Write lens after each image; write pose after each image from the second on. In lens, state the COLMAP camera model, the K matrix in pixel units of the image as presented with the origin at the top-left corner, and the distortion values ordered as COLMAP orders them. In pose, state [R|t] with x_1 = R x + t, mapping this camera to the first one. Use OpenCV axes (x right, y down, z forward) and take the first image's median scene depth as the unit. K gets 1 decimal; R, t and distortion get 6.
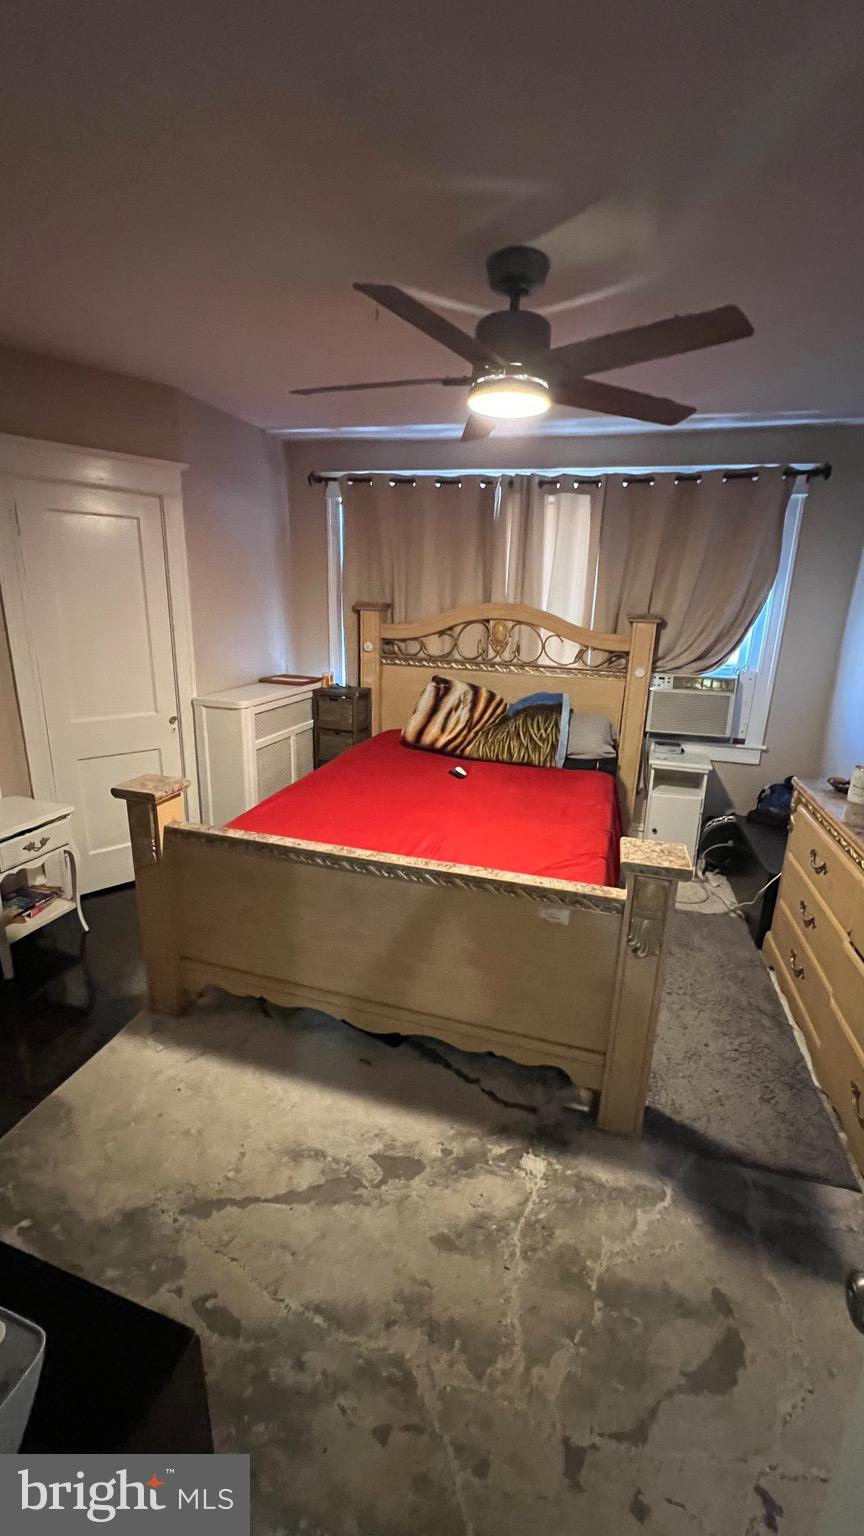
lens RADIAL K [[616.3, 0, 432.9], [0, 616.3, 768.9], [0, 0, 1]] dist [-0.002563, 0.000900]
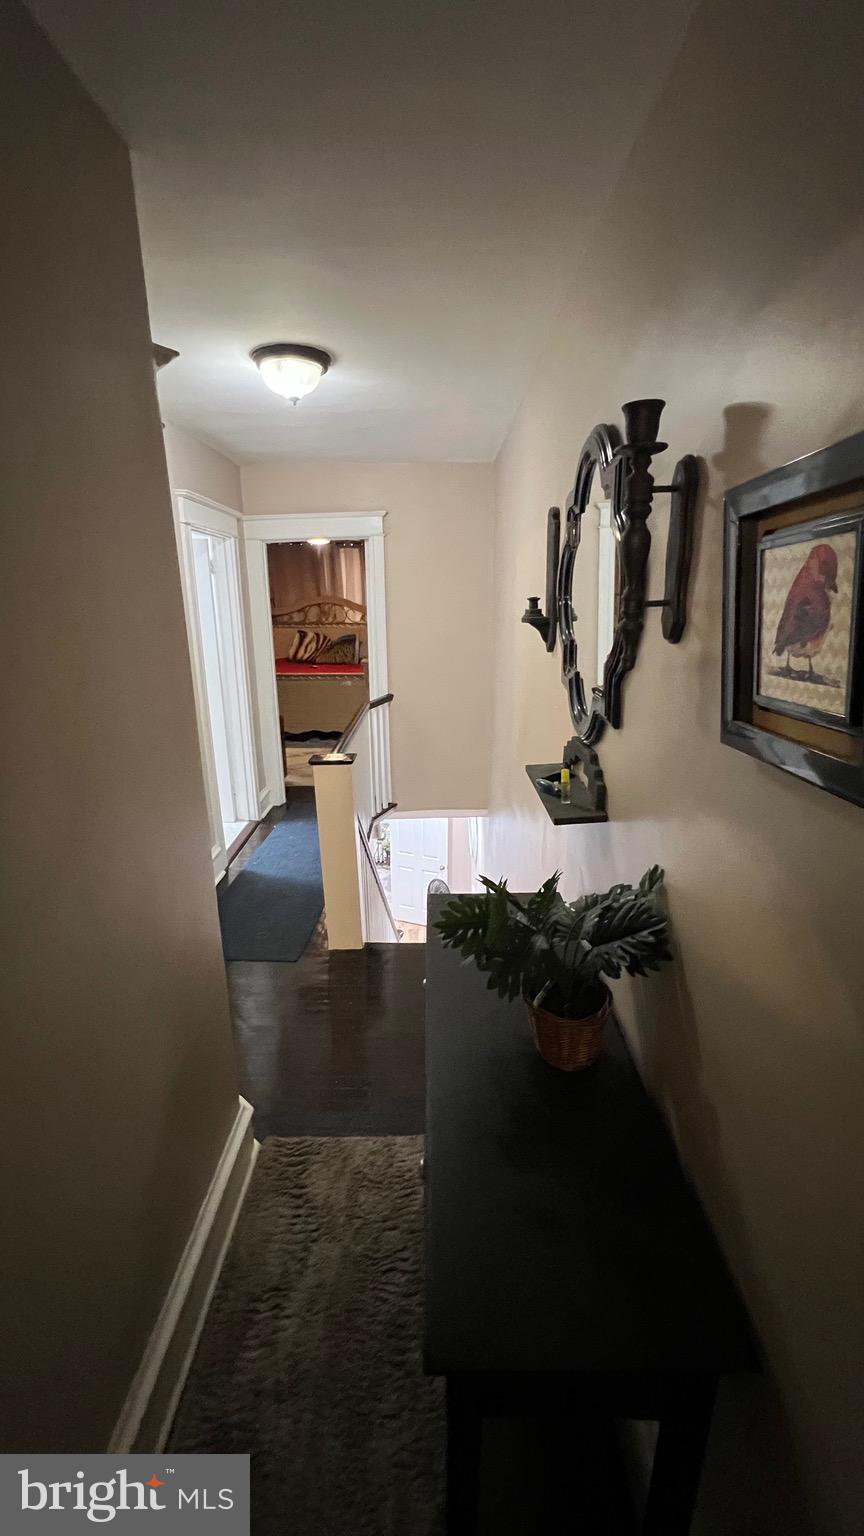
lens RADIAL K [[616.3, 0, 432.4], [0, 616.3, 764.1], [0, 0, 1]] dist [-0.002563, 0.000900]
pose [[0.966319, -0.103313, 0.235698, -0.106025], [0.100280, 0.994649, 0.024855, 0.327679], [-0.237005, -0.000383, 0.971508, -1.291174]]
